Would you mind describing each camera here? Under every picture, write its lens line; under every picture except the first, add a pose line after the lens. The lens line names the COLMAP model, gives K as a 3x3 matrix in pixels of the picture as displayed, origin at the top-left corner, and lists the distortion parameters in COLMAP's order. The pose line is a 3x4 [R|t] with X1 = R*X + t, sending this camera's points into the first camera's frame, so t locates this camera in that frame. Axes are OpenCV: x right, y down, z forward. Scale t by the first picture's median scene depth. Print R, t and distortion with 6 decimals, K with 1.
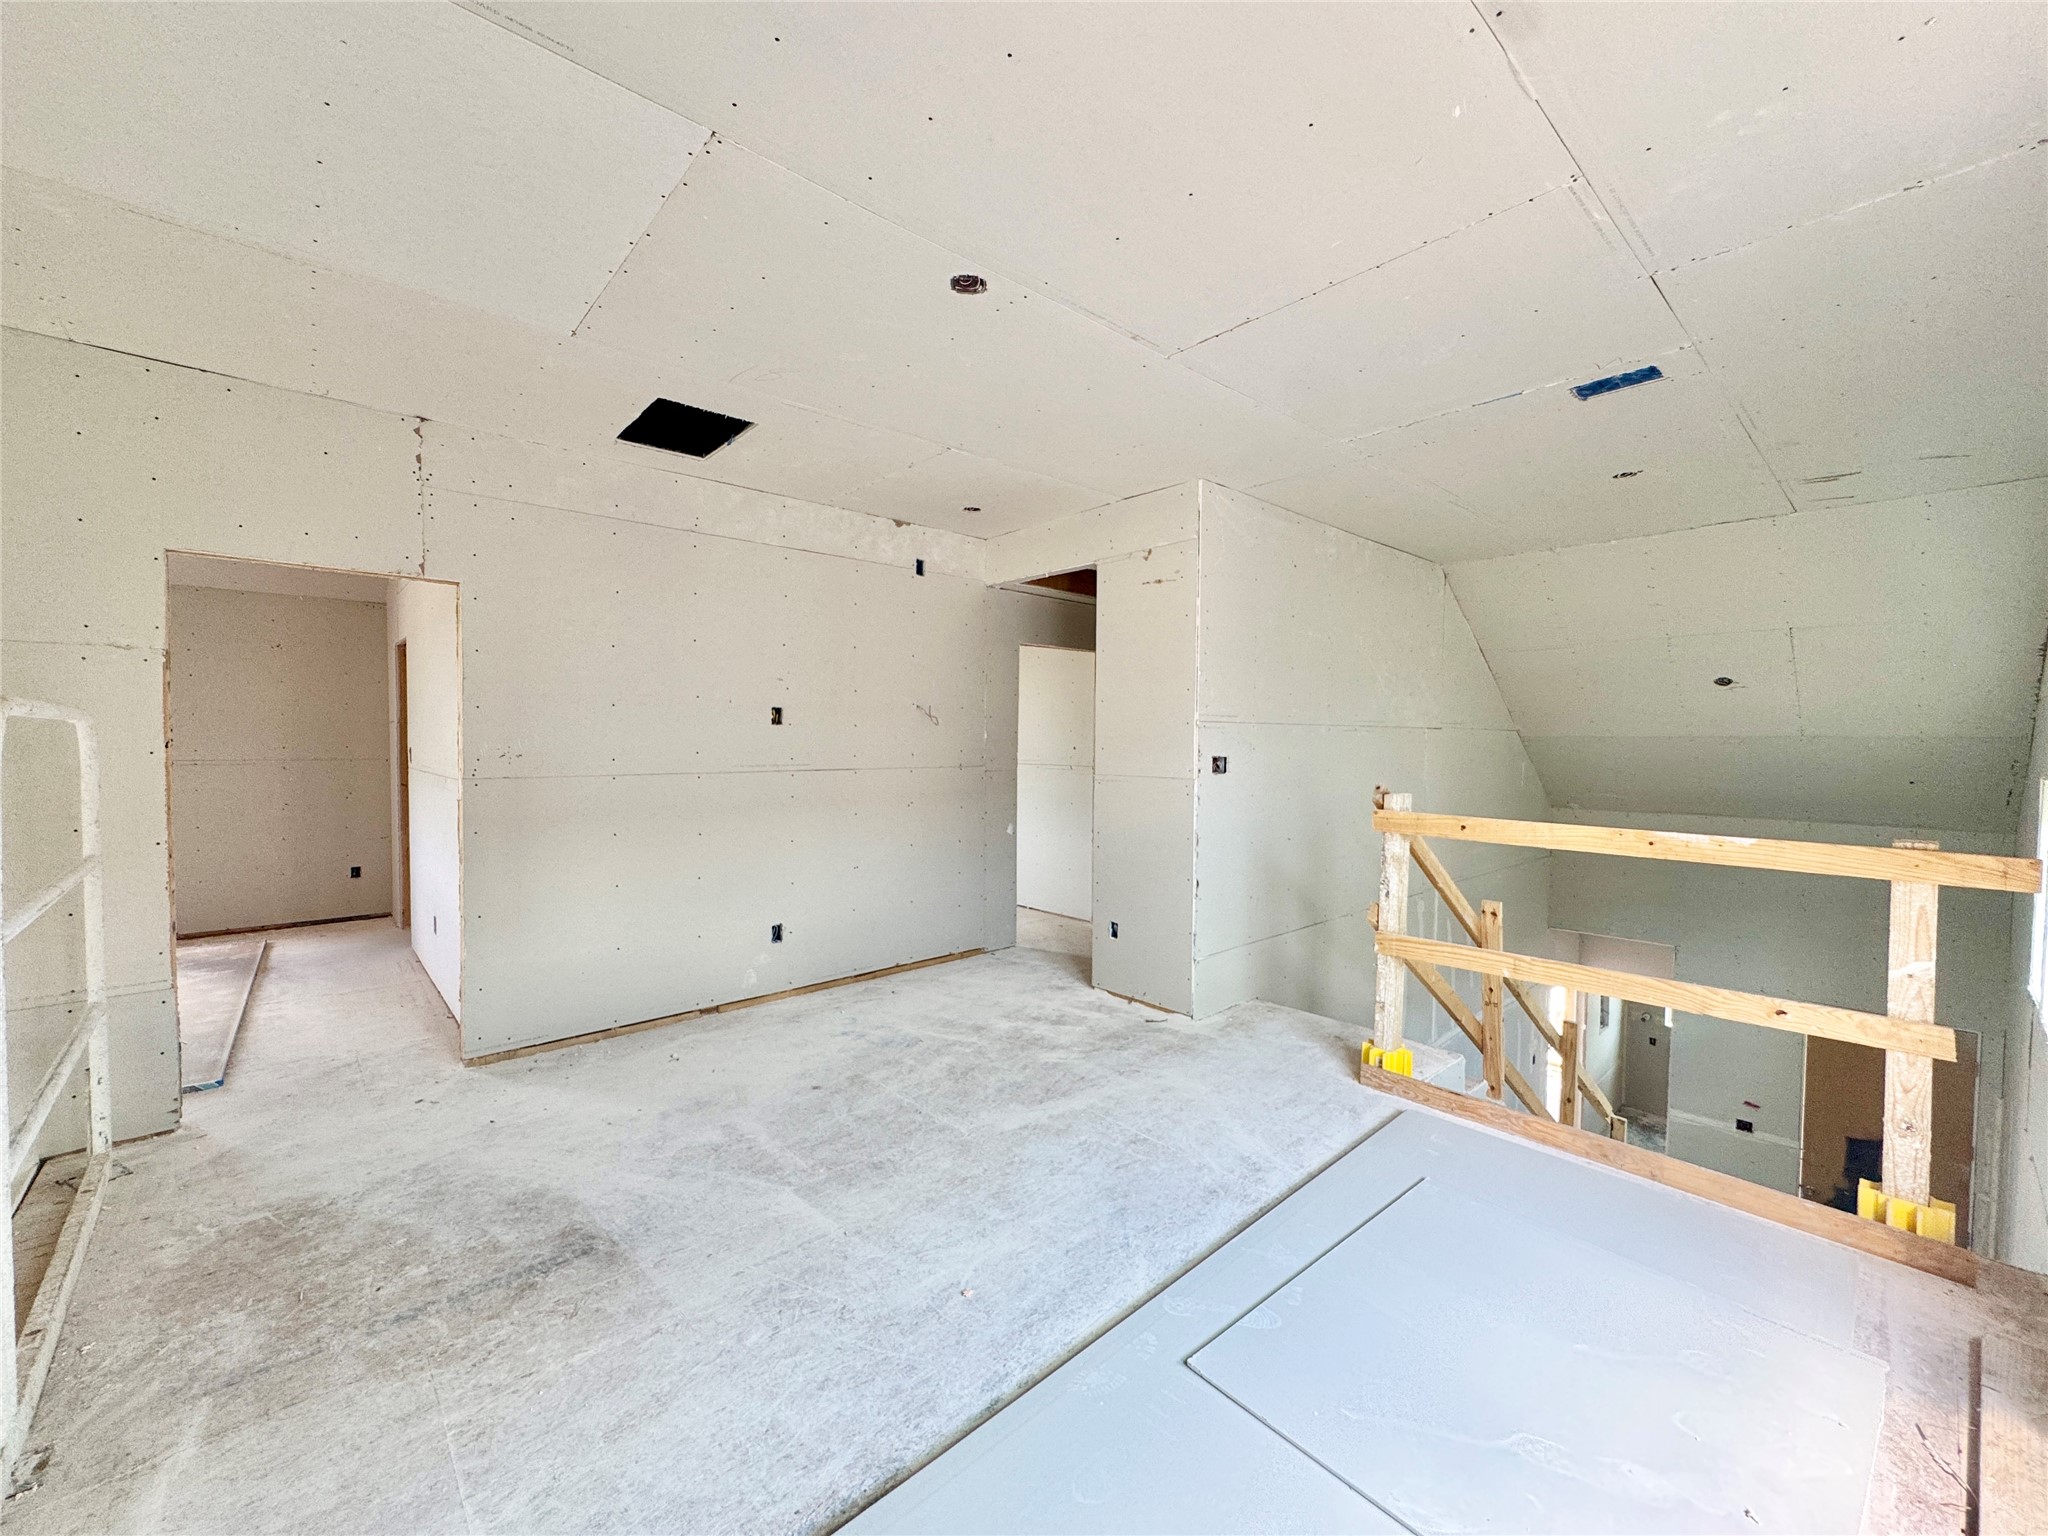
lens RADIAL K [[820.2, 0, 1022.9], [0, 820.2, 769.3], [0, 0, 1]] dist [-0.000606, -0.000282]
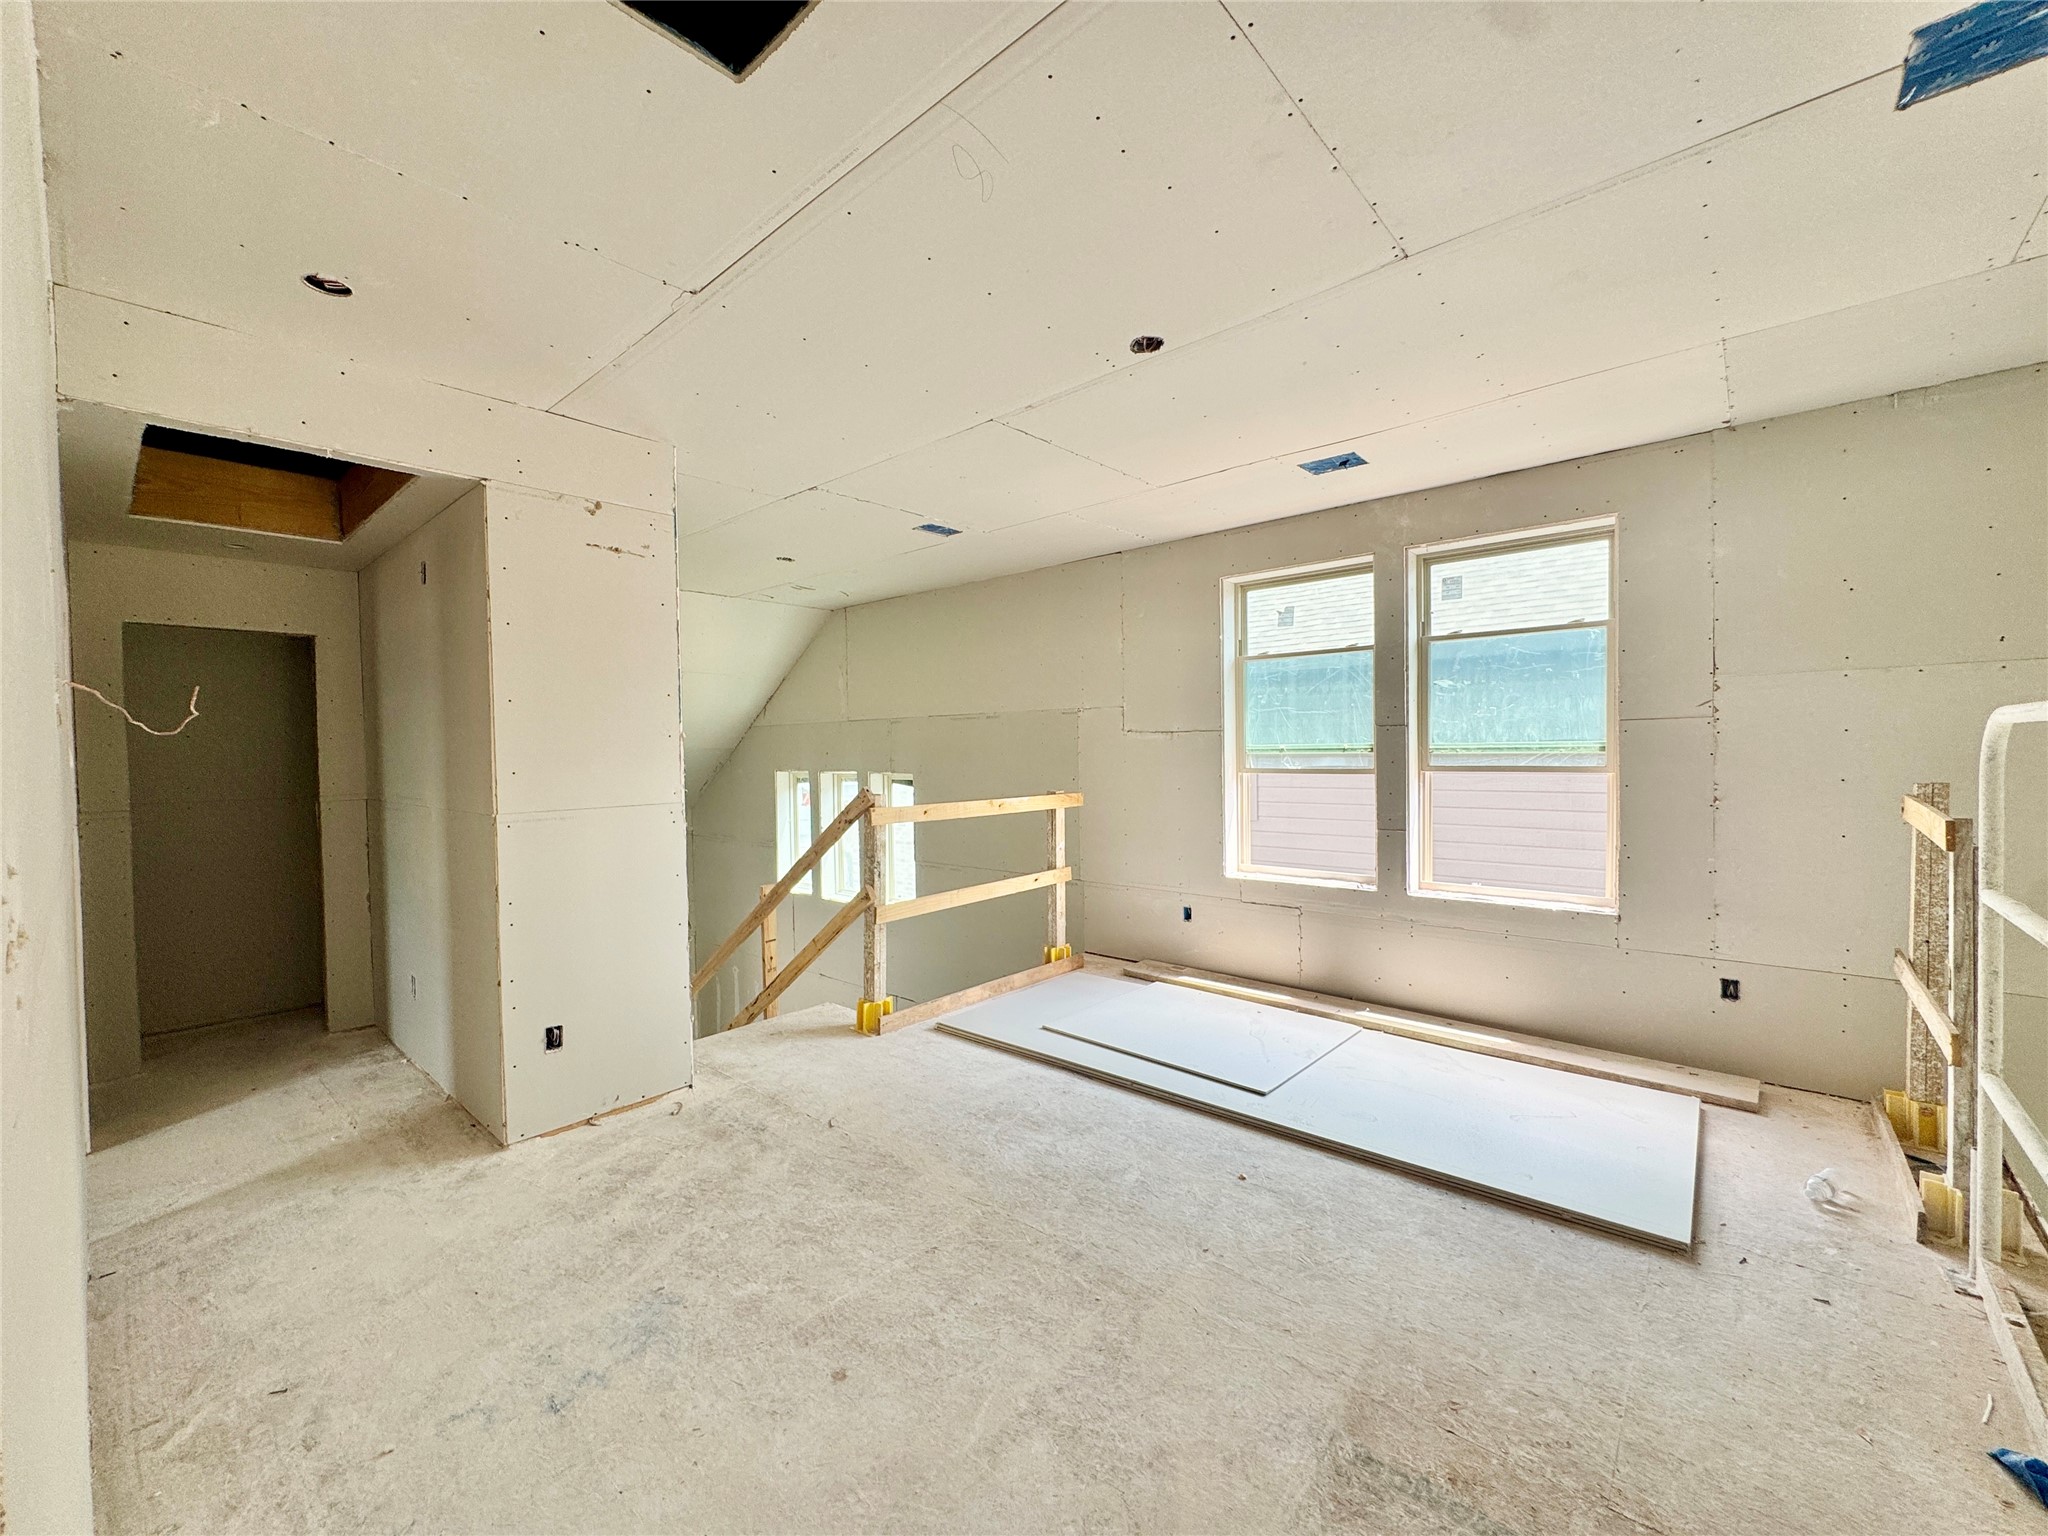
lens RADIAL K [[820.2, 0, 1022.9], [0, 820.2, 769.3], [0, 0, 1]] dist [-0.000606, -0.000282]
pose [[-0.110654, -0.029648, 0.993417, -0.807296], [0.053059, 0.997953, 0.035694, -0.040596], [-0.992442, 0.056660, -0.108855, 0.904715]]
